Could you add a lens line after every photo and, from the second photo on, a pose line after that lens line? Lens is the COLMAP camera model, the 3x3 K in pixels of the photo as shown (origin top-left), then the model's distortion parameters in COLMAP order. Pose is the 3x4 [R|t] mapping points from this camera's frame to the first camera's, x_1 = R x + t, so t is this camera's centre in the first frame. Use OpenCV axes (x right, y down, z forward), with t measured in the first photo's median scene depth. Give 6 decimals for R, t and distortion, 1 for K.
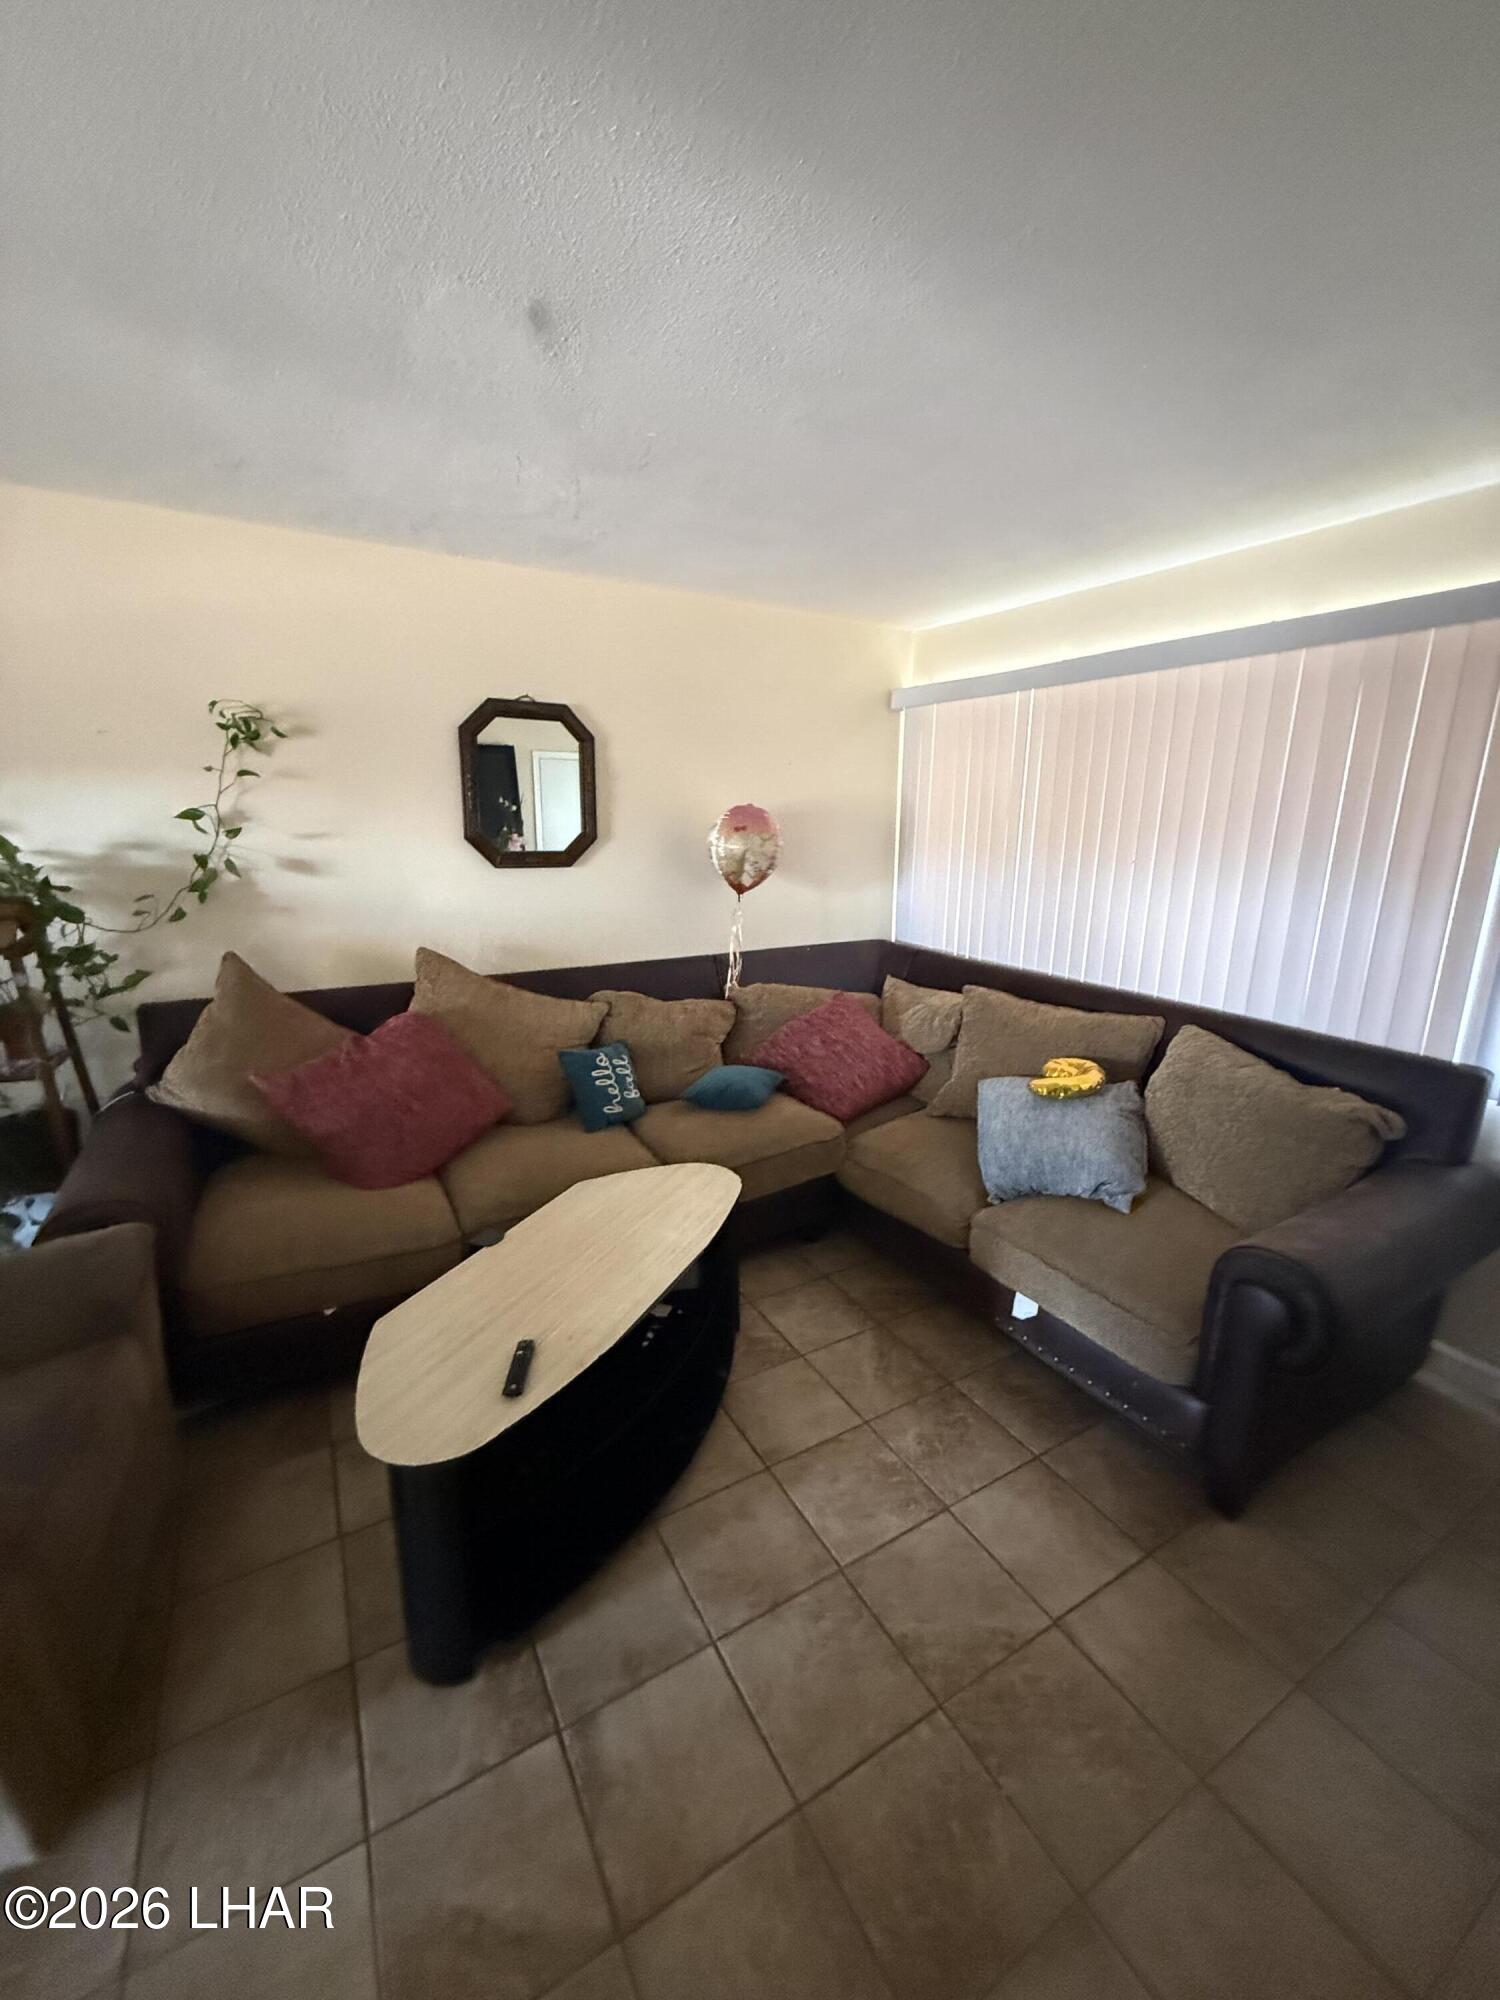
lens RADIAL K [[798.7, 0, 742.0], [0, 798.7, 995.9], [0, 0, 1]] dist [0.001661, 0.000447]
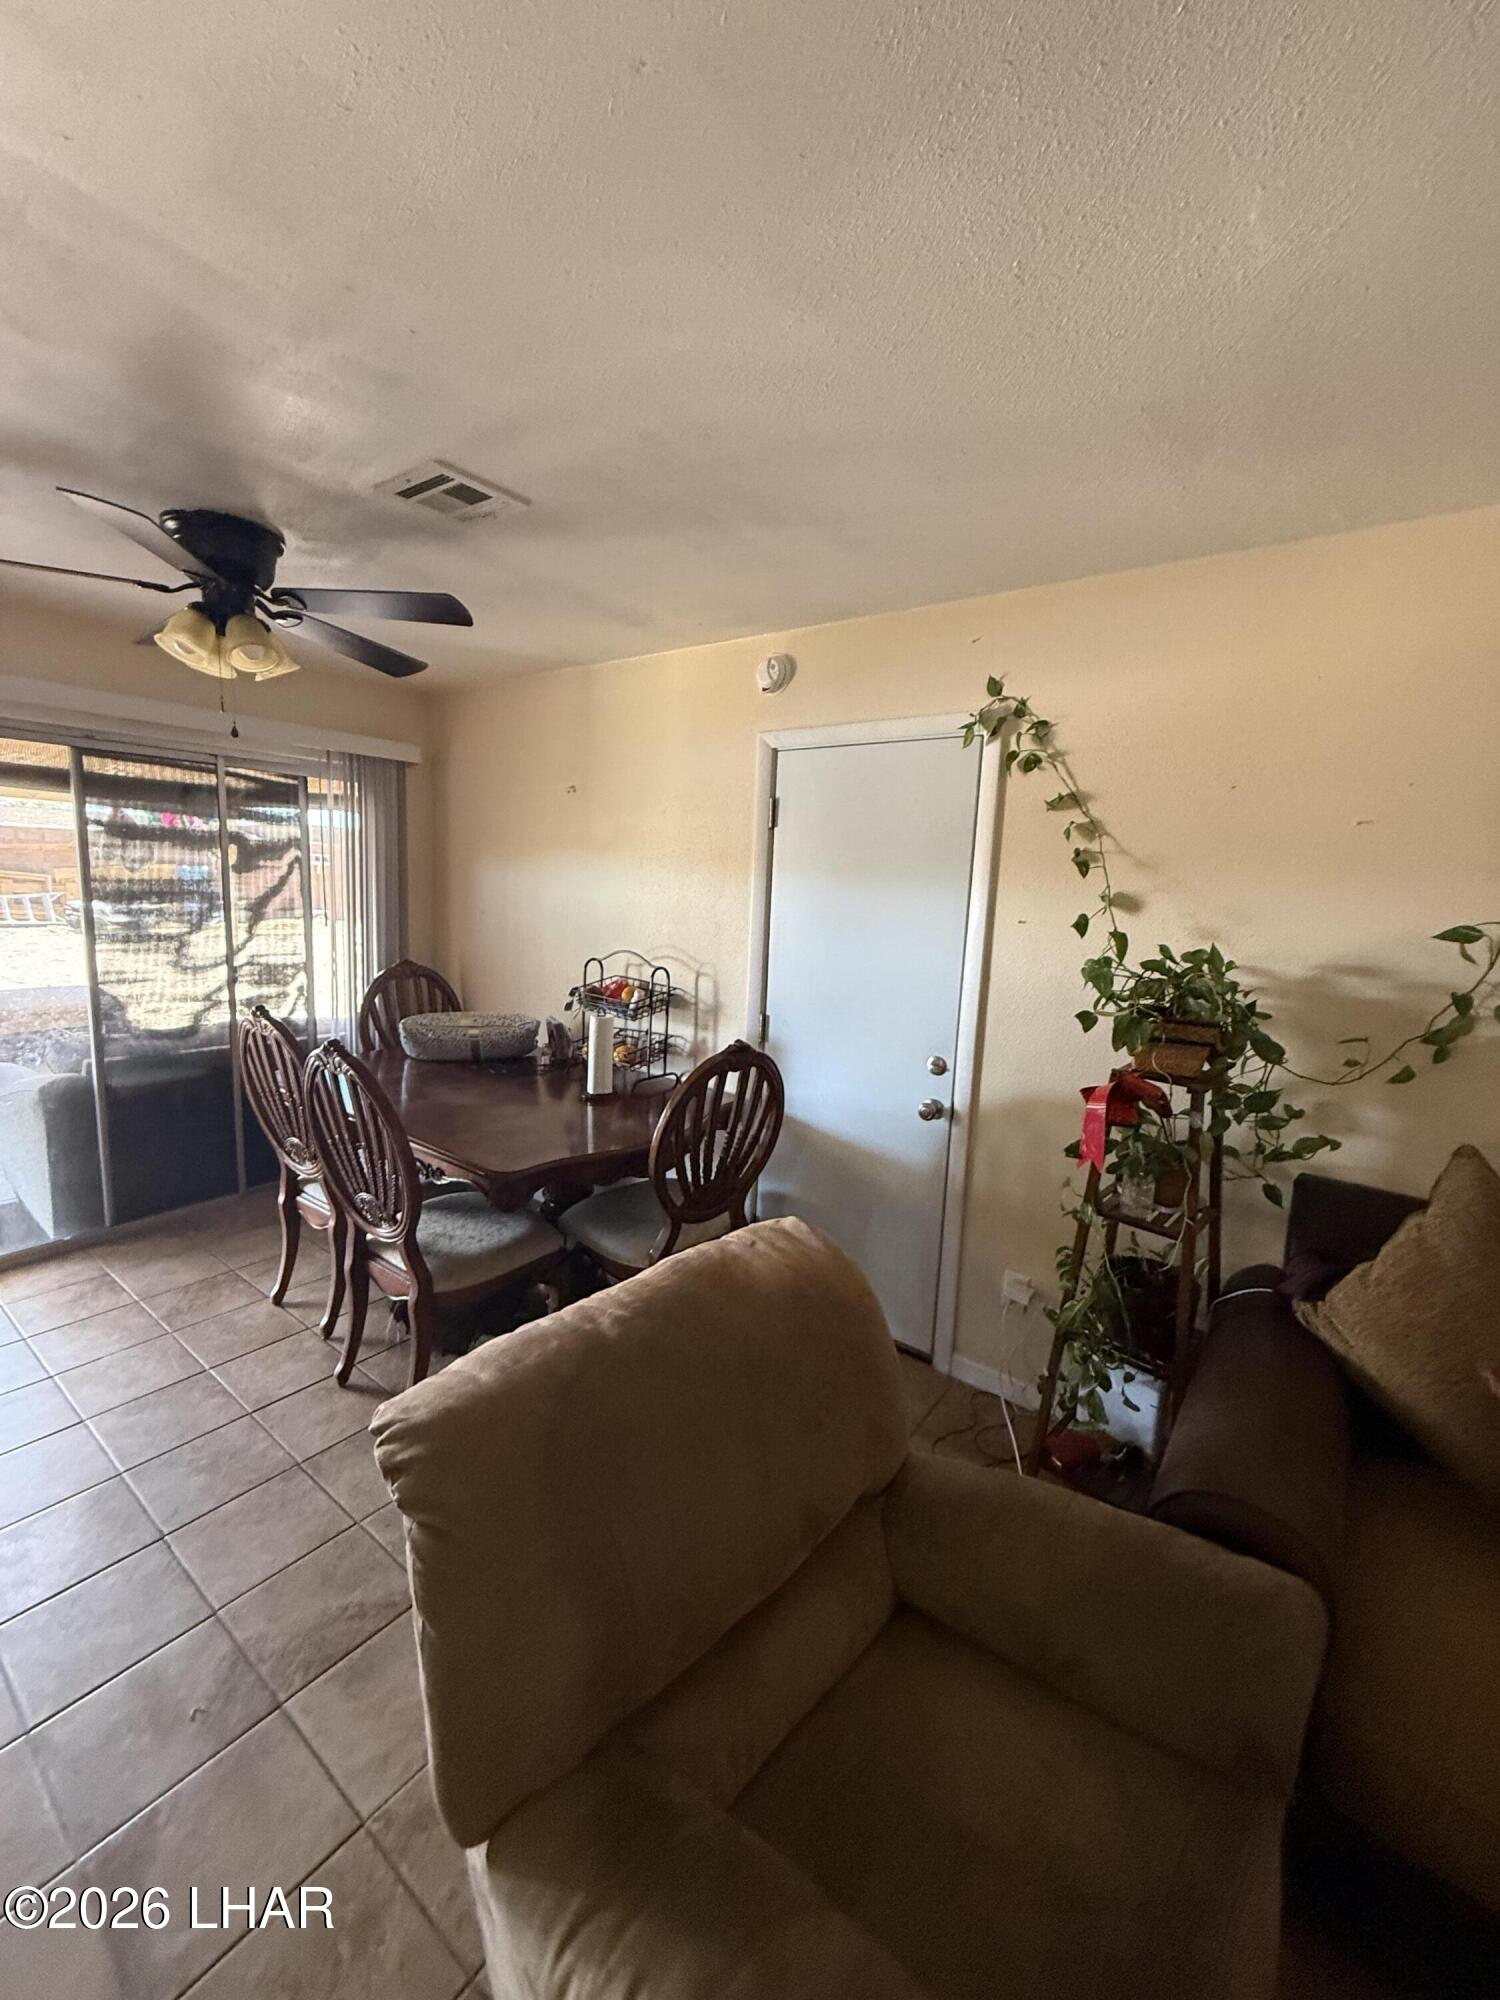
lens RADIAL K [[798.7, 0, 748.2], [0, 798.7, 994.9], [0, 0, 1]] dist [0.001661, 0.000447]
pose [[0.400219, 0.136020, -0.906269, -0.318888], [-0.254424, 0.966539, 0.032709, -0.047311], [0.880394, 0.217486, 0.421435, 0.196889]]
